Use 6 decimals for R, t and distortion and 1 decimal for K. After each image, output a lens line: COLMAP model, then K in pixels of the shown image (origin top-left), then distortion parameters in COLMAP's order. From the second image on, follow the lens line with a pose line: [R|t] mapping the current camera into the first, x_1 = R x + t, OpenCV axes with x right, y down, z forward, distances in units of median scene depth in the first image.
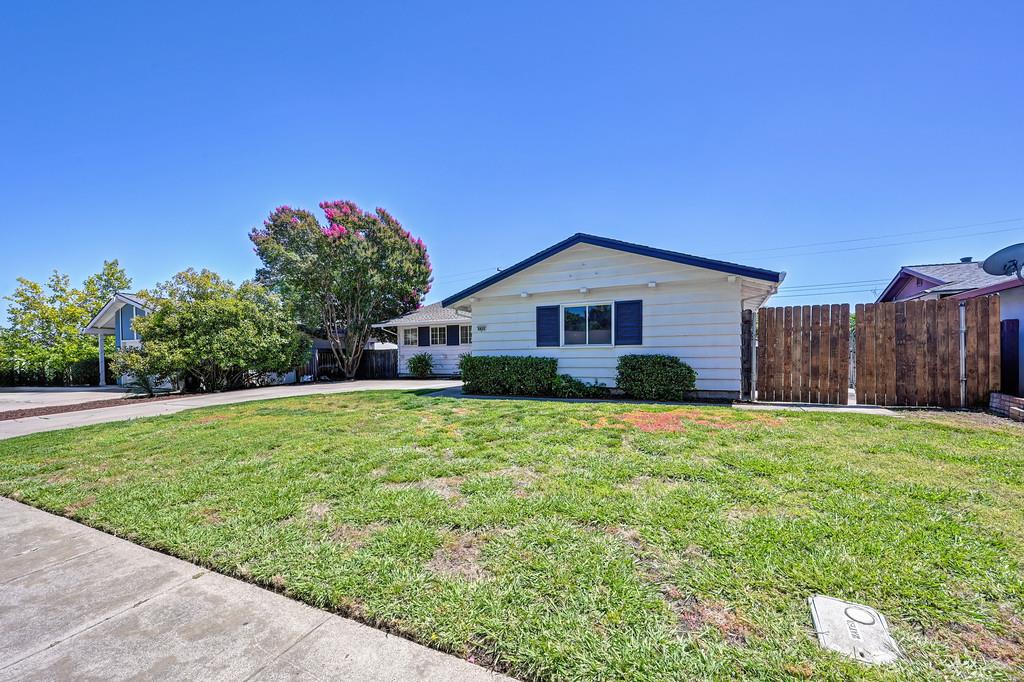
lens RADIAL K [[409.8, 0, 512.3], [0, 409.8, 368.5], [0, 0, 1]] dist [-0.000731, -0.000757]
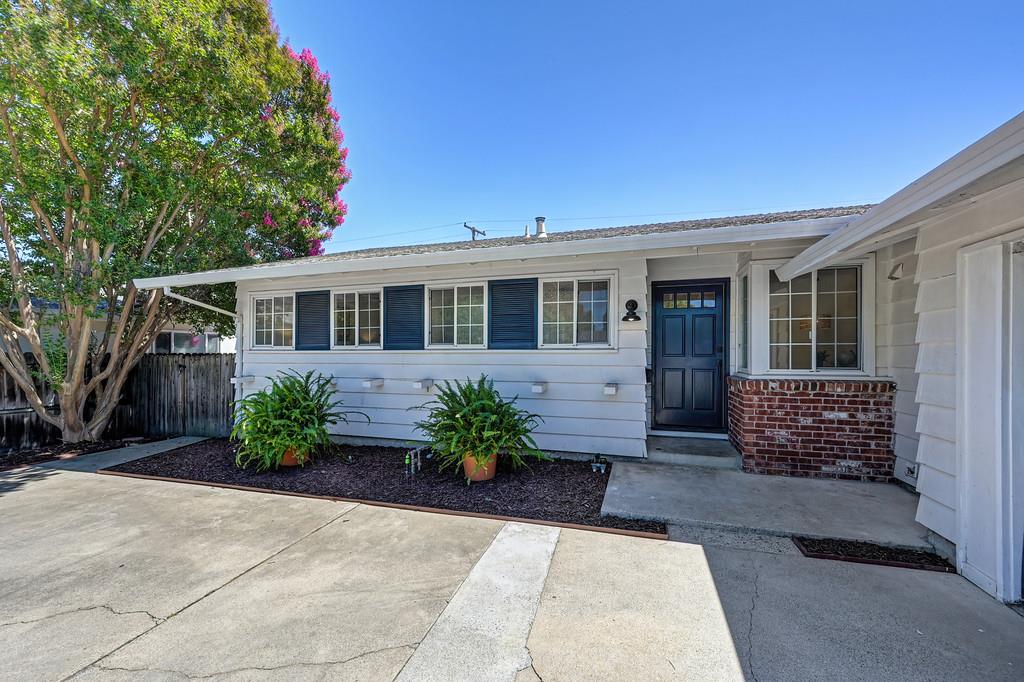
lens RADIAL K [[409.8, 0, 507.2], [0, 409.8, 350.1], [0, 0, 1]] dist [-0.000731, -0.000757]
pose [[0.990227, 0.006461, 0.139315, -0.213049], [-0.002560, 0.999600, -0.028165, -0.091947], [-0.139442, 0.027533, 0.989847, 1.312759]]
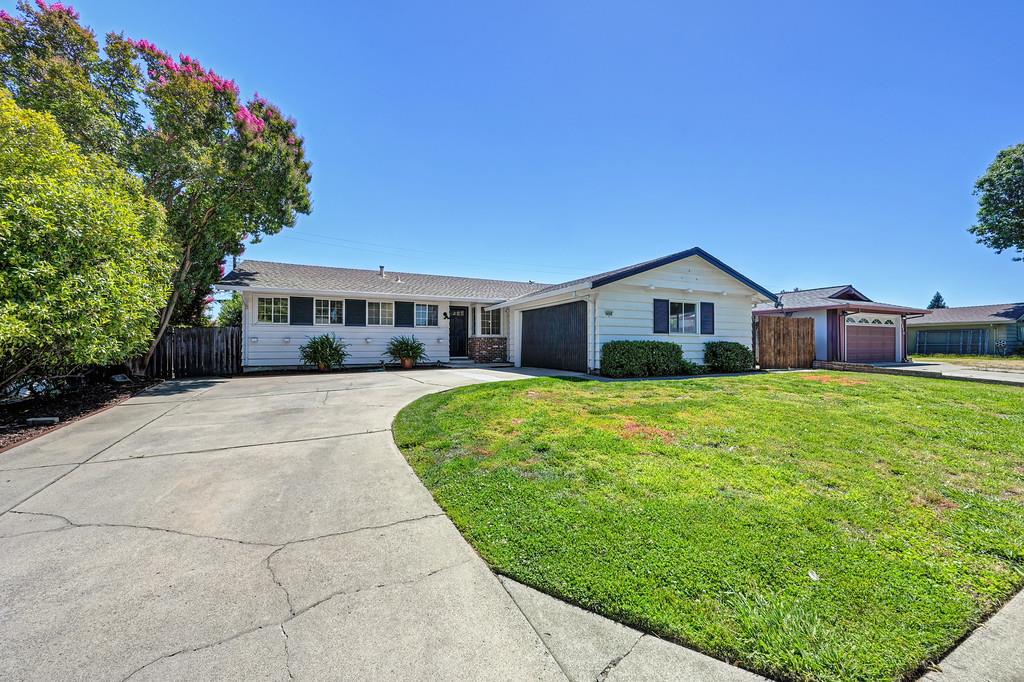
lens RADIAL K [[409.8, 0, 515.4], [0, 409.8, 341.3], [0, 0, 1]] dist [-0.000731, -0.000757]
pose [[0.611886, 0.017663, 0.790749, -1.088218], [0.015138, 0.999306, -0.034036, 0.002717], [-0.790801, 0.032797, 0.611194, 0.602287]]
